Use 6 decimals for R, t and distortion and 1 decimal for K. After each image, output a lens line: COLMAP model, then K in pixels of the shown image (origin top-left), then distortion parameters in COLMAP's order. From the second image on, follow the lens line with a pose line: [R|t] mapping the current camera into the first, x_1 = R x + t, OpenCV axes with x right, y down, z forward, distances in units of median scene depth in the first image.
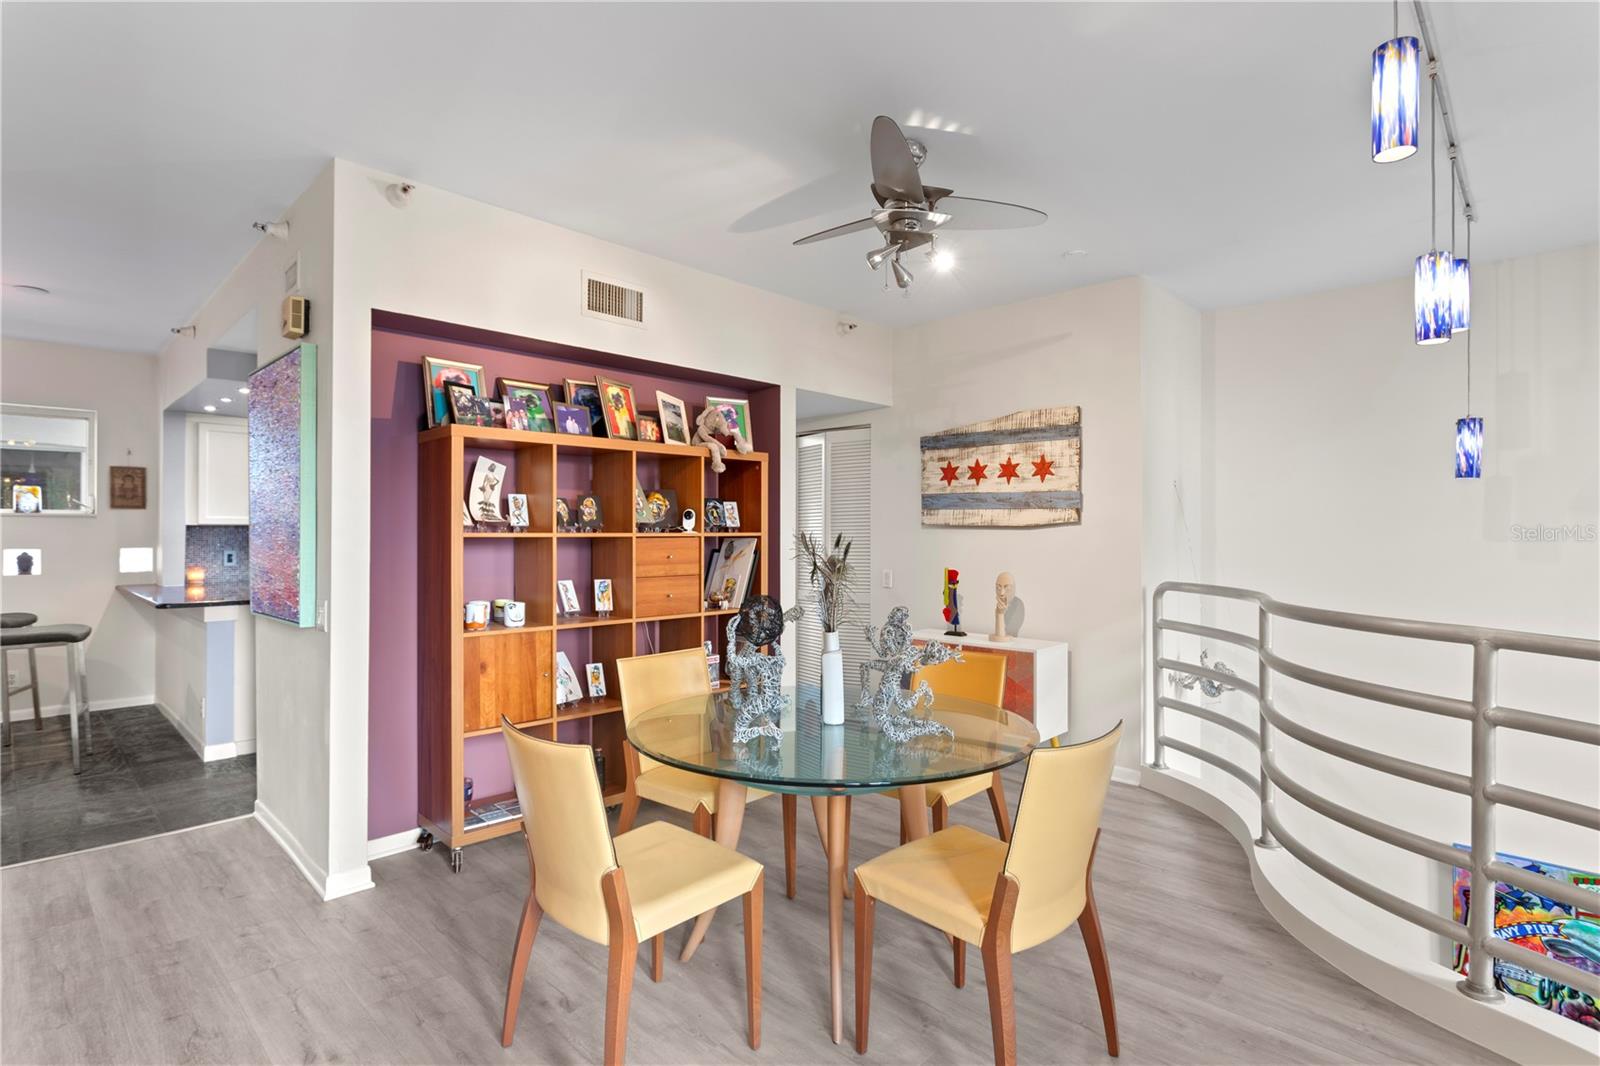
lens RADIAL K [[783.9, 0, 801.8], [0, 783.9, 525.7], [0, 0, 1]] dist [-0.006242, 0.003107]
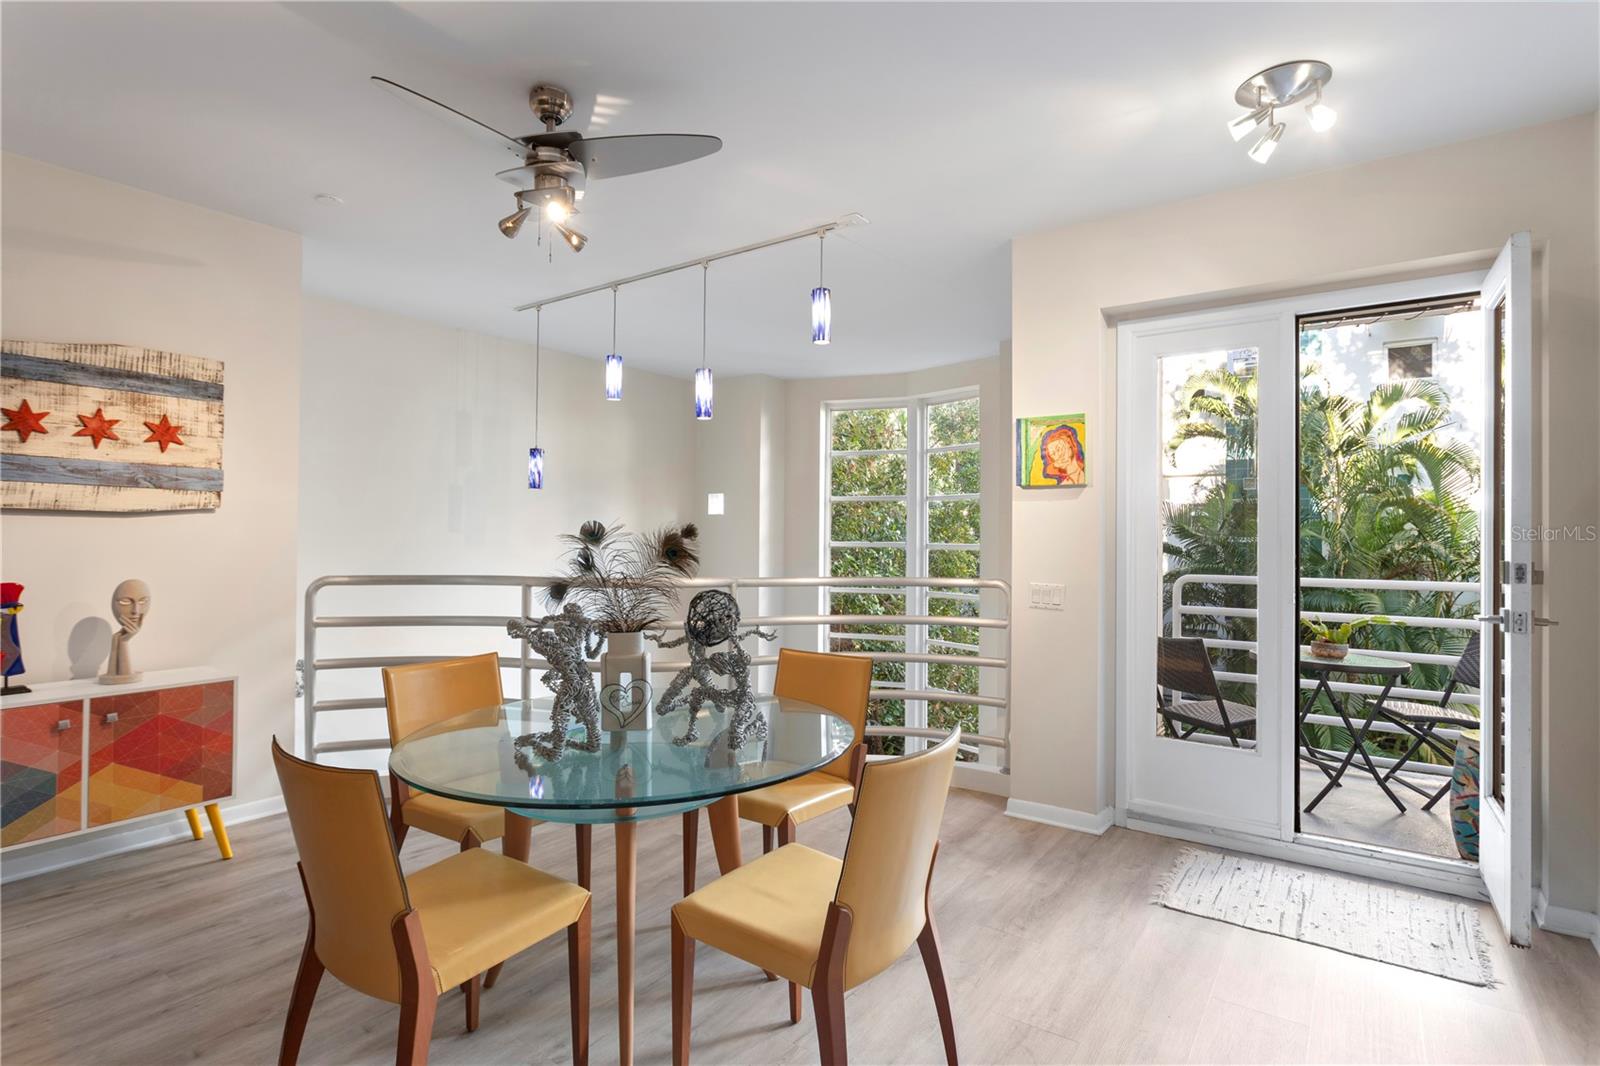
lens RADIAL K [[783.9, 0, 805.6], [0, 783.9, 519.8], [0, 0, 1]] dist [-0.006242, 0.003107]
pose [[-0.152033, 0.015958, 0.988247, -0.488097], [-0.010826, 0.999783, -0.017810, 0.013008], [-0.988316, -0.013406, -0.151828, 0.514239]]
